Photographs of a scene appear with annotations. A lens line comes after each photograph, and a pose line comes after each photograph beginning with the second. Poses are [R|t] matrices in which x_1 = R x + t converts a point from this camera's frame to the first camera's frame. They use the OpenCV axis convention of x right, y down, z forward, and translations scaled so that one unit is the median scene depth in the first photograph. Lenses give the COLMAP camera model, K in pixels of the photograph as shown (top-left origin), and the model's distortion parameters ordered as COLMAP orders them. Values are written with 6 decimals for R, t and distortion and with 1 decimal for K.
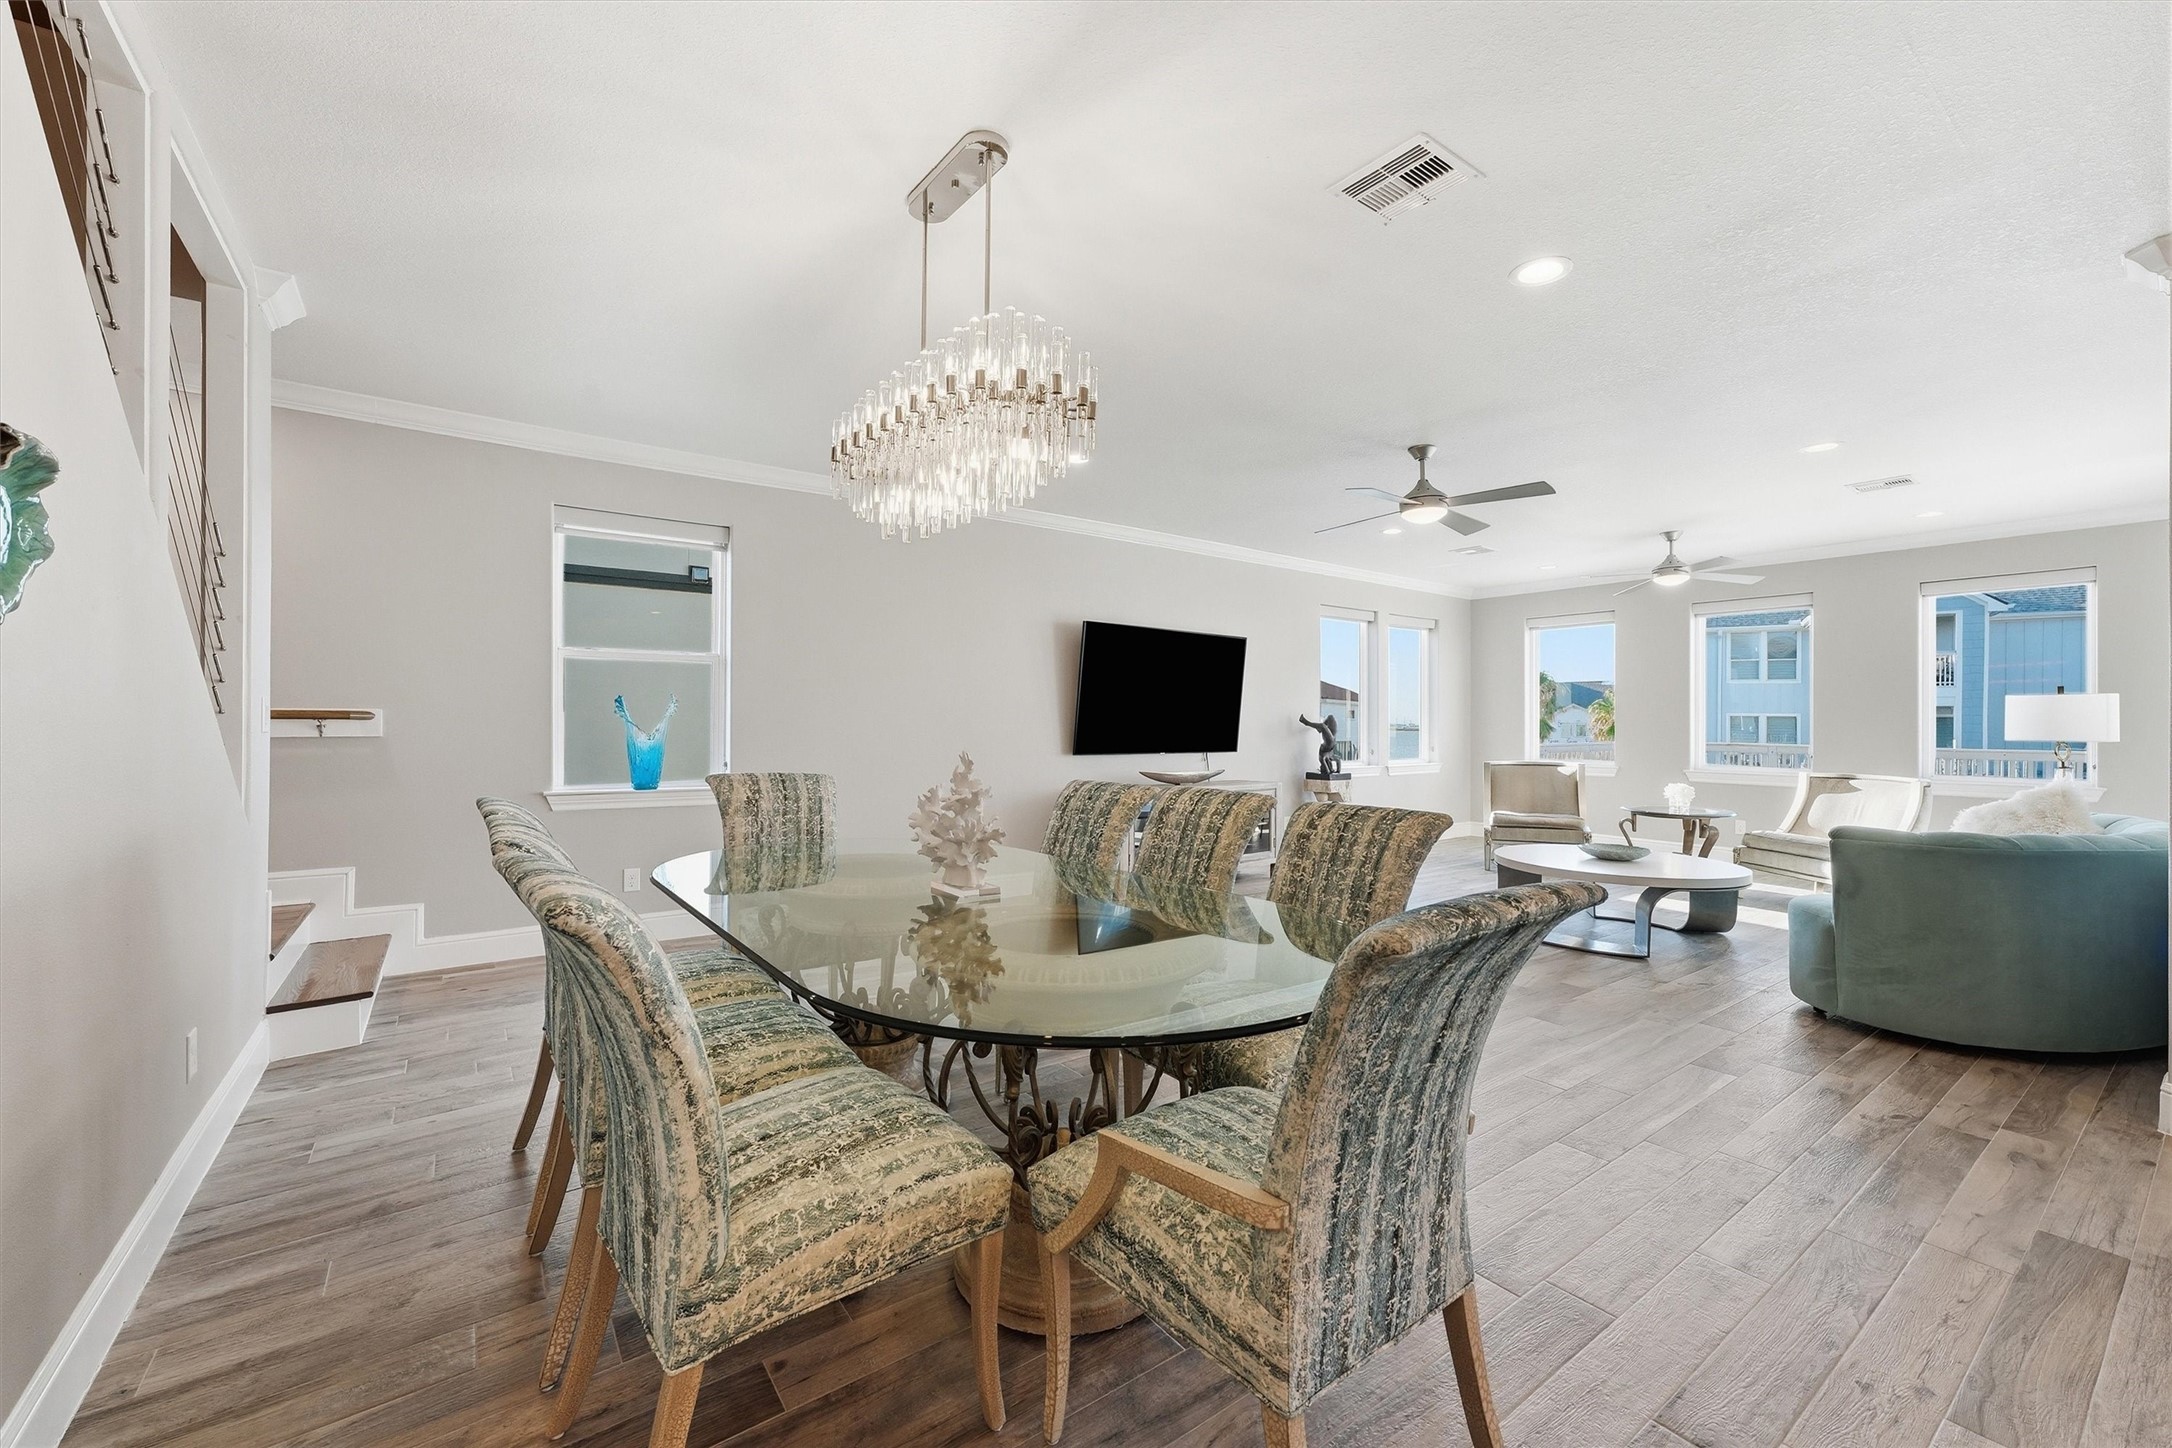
lens RADIAL K [[886.6, 0, 1118.1], [0, 886.6, 727.7], [0, 0, 1]] dist [-0.009109, 0.000561]
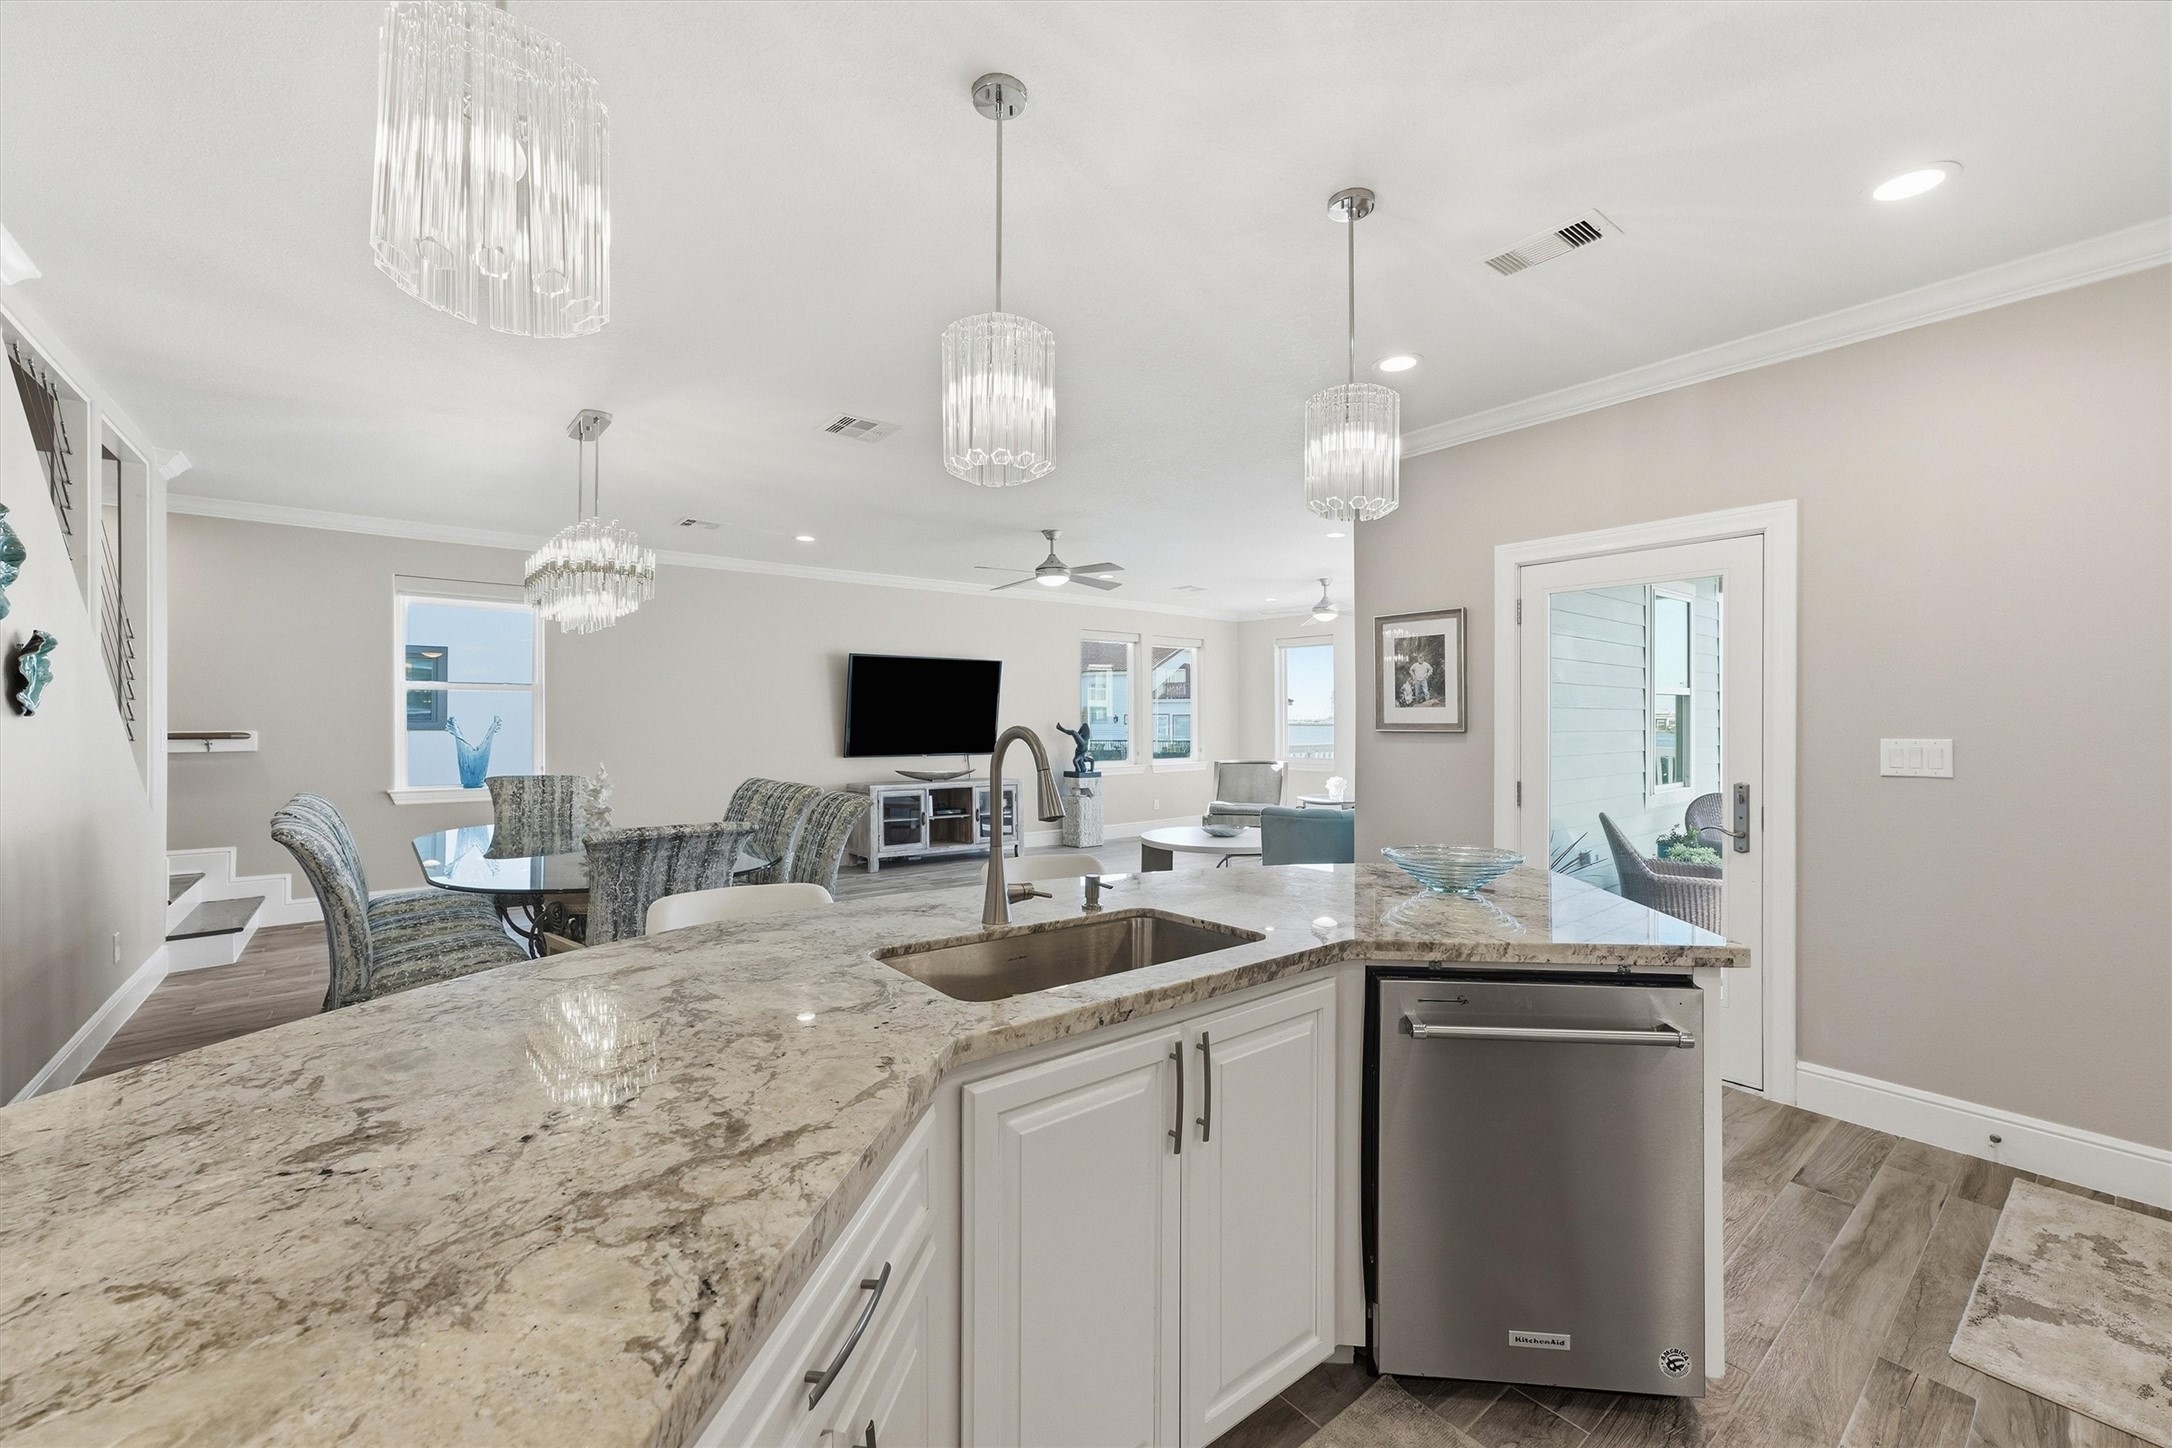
lens RADIAL K [[886.6, 0, 1107.3], [0, 886.6, 732.3], [0, 0, 1]] dist [-0.009109, 0.000561]
pose [[0.998868, -0.008696, 0.046772, 0.402510], [0.008554, 0.999958, 0.003237, -0.012127], [-0.046799, -0.002833, 0.998900, -0.403628]]
